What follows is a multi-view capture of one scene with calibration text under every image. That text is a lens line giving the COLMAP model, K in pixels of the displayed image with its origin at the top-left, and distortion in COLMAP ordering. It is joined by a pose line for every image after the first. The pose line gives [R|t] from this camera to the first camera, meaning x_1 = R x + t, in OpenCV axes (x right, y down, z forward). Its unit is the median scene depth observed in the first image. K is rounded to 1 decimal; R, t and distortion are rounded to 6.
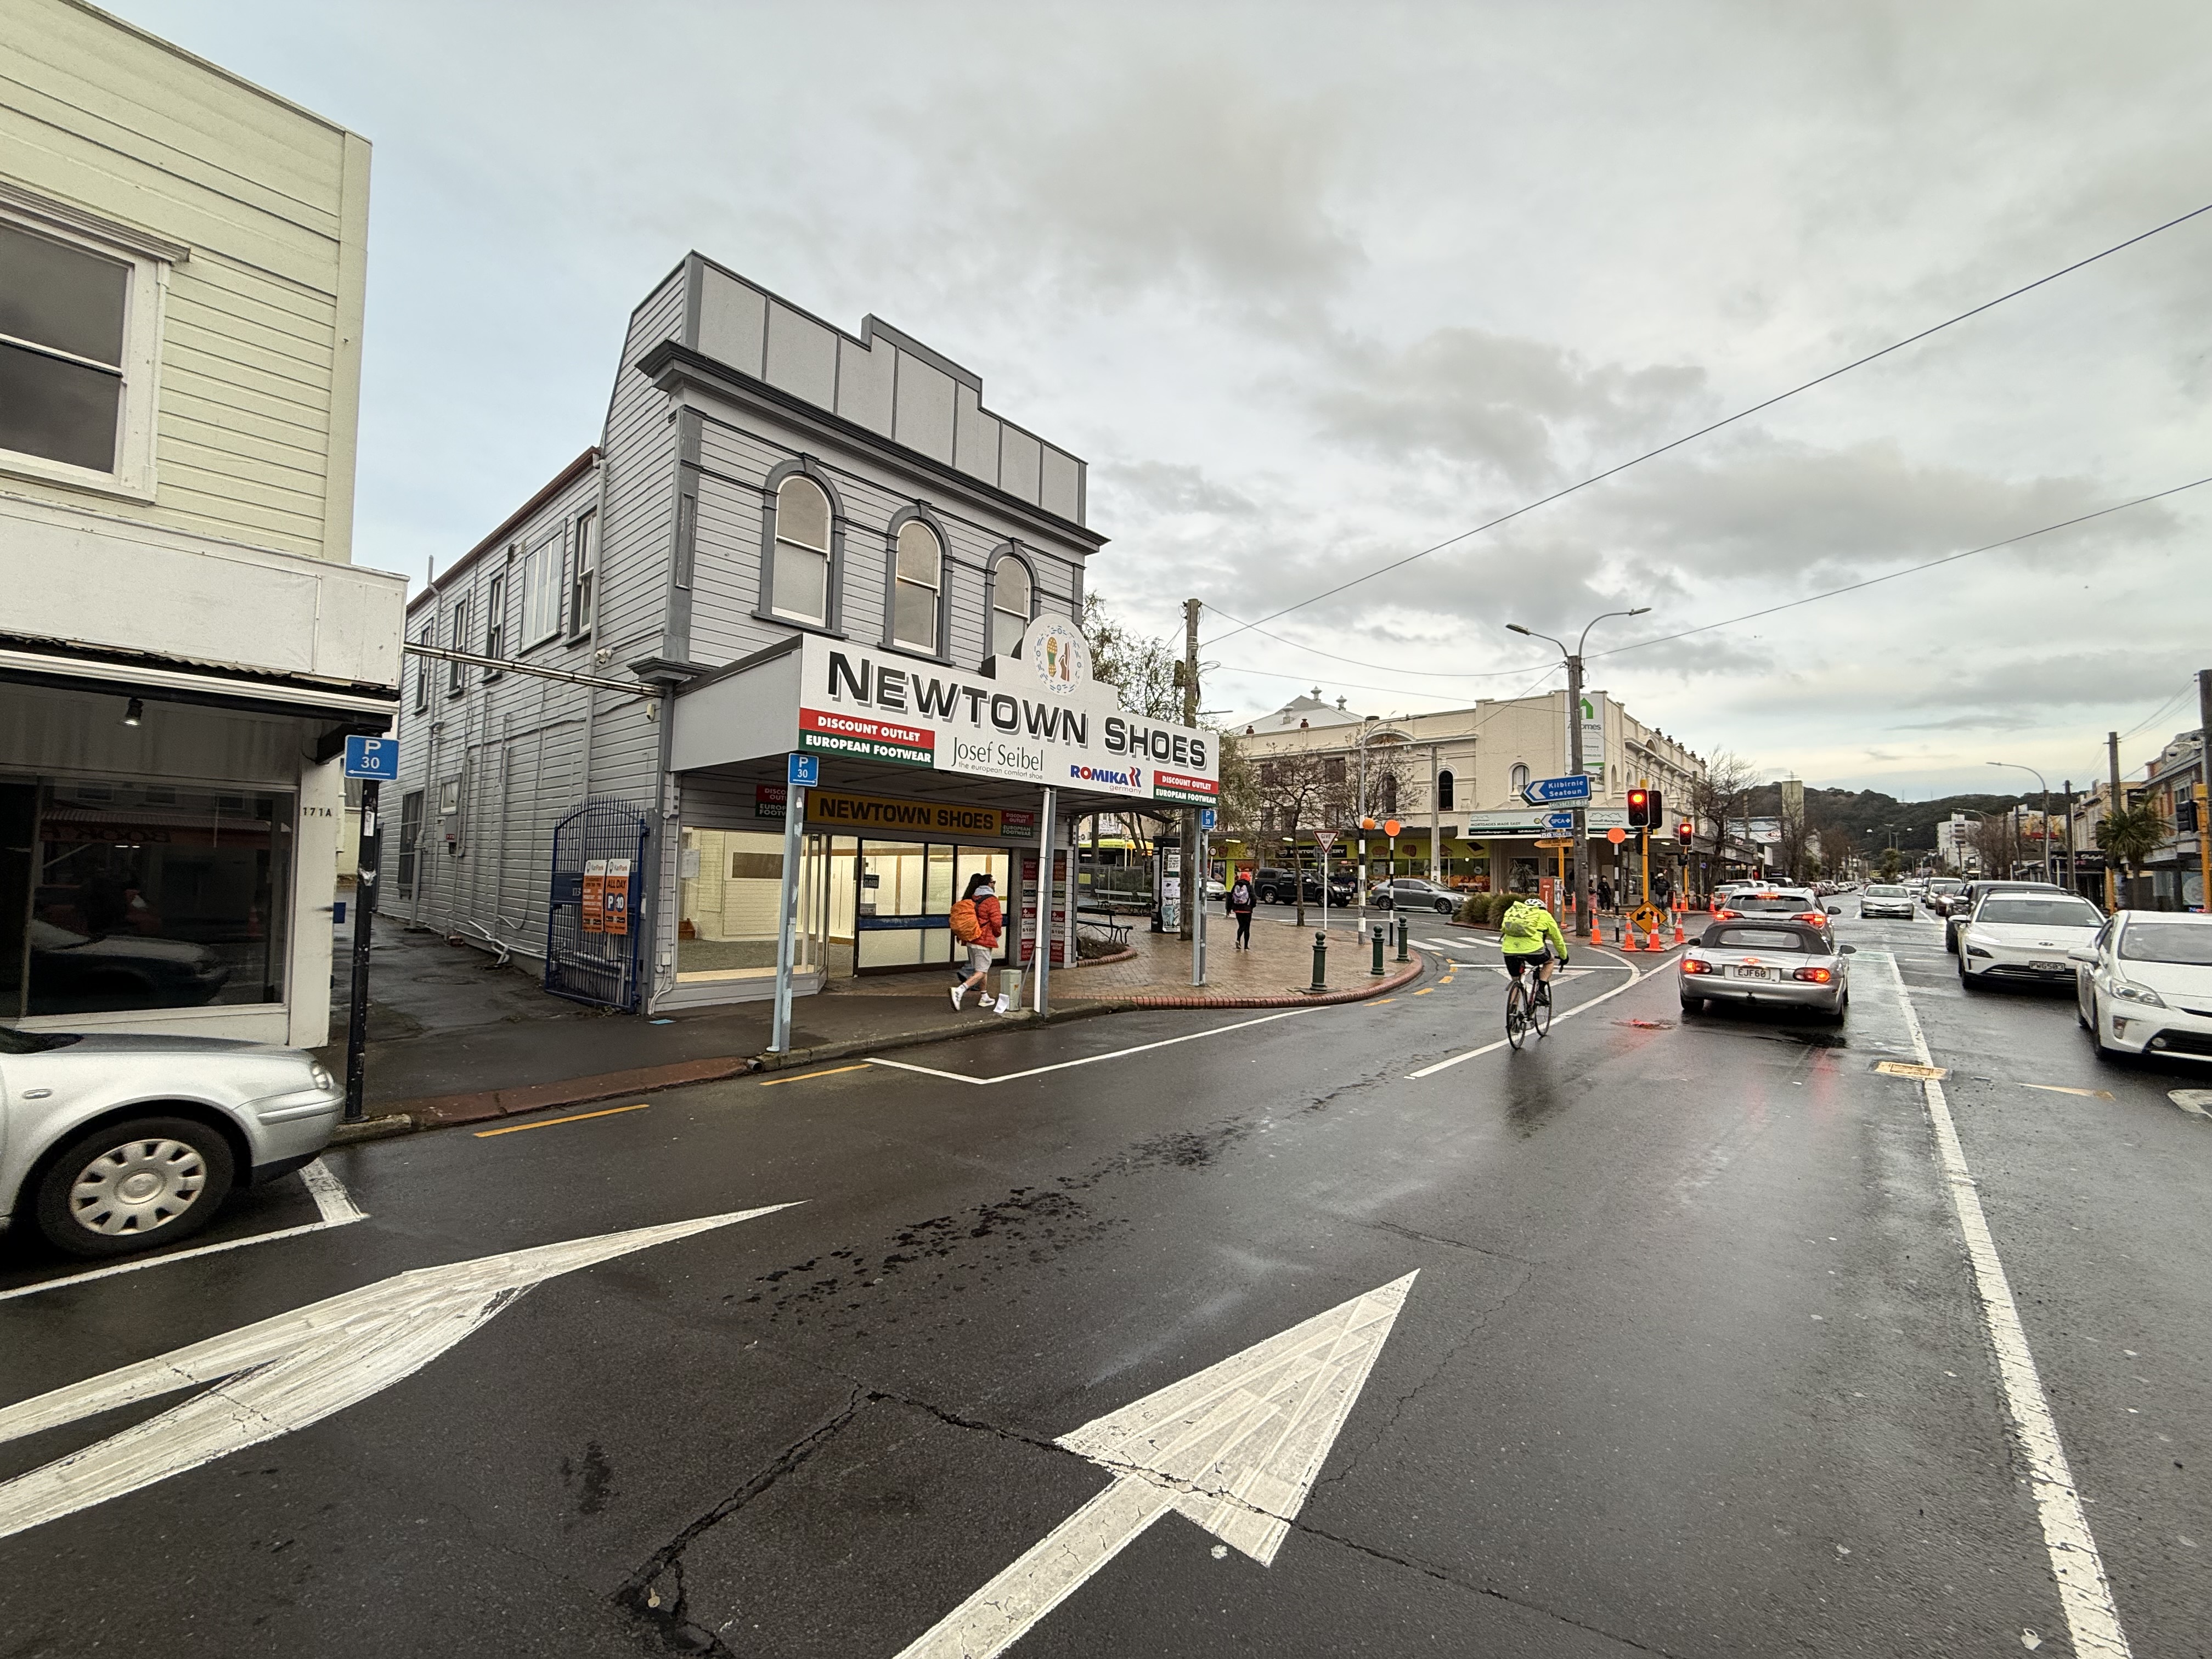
lens RADIAL K [[876.7, 0, 1102.9], [0, 876.7, 835.0], [0, 0, 1]] dist [0.001704, 0.000265]
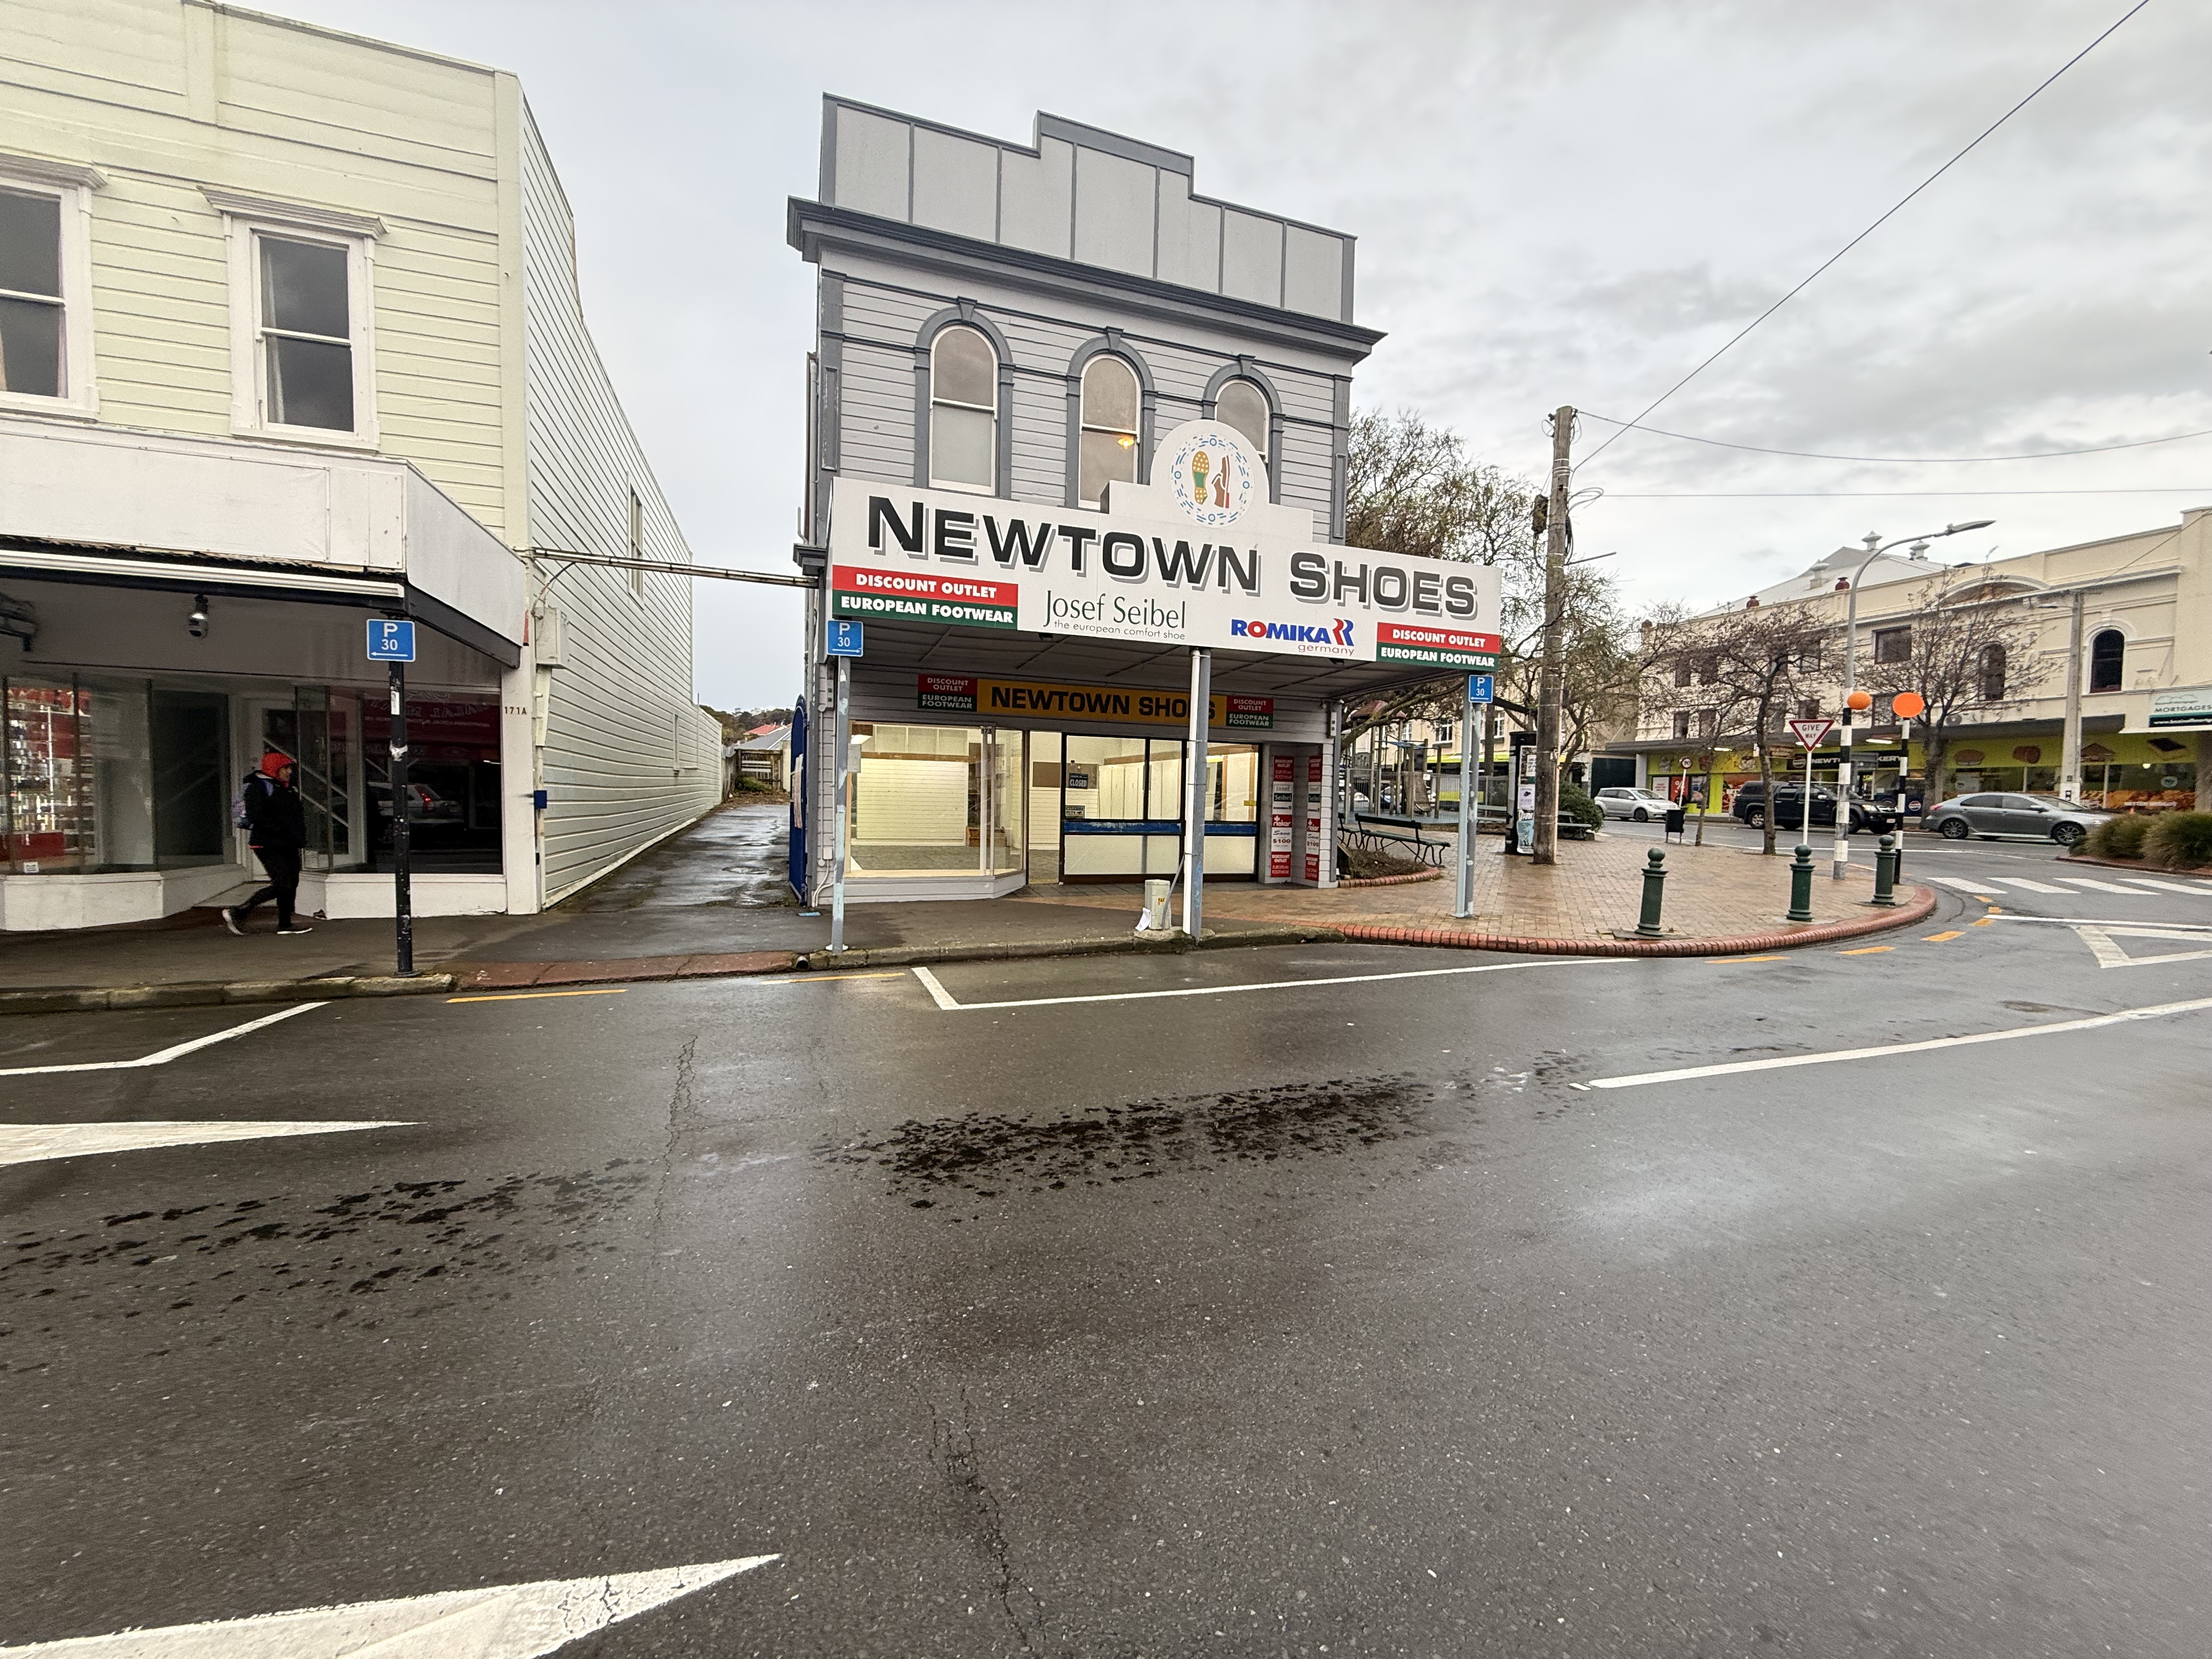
lens RADIAL K [[876.7, 0, 1112.4], [0, 876.7, 832.9], [0, 0, 1]] dist [0.001704, 0.000265]
pose [[0.874384, 0.017429, -0.484921, 0.228576], [0.022040, 0.996897, 0.075572, 0.042504], [0.484734, -0.076767, 0.871286, 0.244825]]
